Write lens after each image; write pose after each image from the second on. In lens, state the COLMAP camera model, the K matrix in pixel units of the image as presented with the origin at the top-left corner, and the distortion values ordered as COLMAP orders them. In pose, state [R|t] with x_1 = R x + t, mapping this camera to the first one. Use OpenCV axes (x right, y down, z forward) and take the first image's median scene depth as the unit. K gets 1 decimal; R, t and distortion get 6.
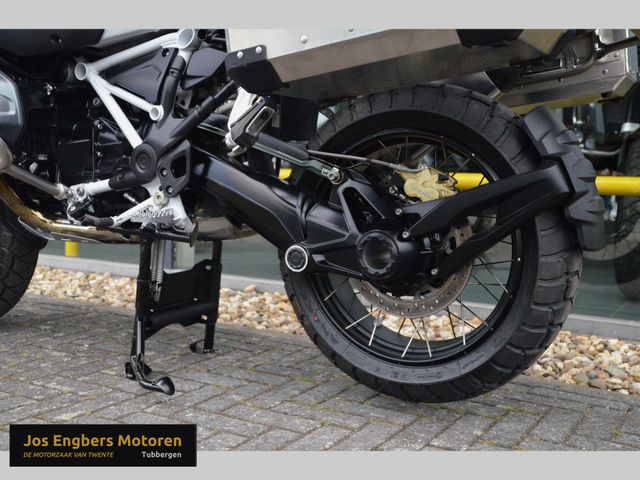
lens RADIAL K [[714.8, 0, 320.0], [0, 714.8, 240.0], [0, 0, 1]] dist [0.006922, 0.333652]
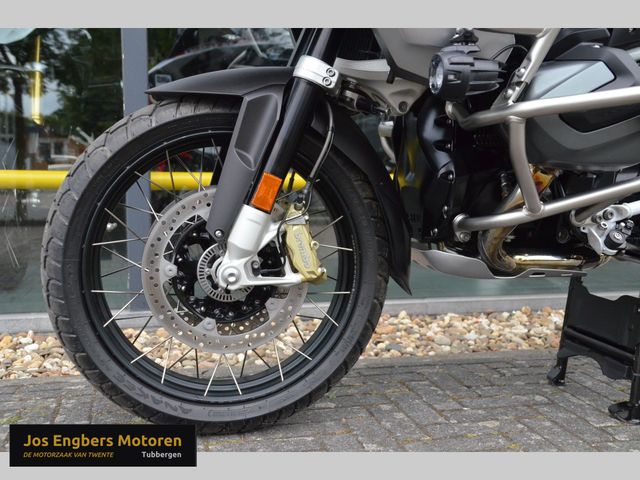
lens RADIAL K [[731.5, 0, 321.5], [0, 731.5, 255.0], [0, 0, 1]] dist [0.009246, 0.040201]
pose [[0.696369, -0.091737, 0.711797, -1.213047], [0.068174, 0.995767, 0.061639, -0.099423], [-0.714439, 0.005602, 0.699676, 0.673795]]
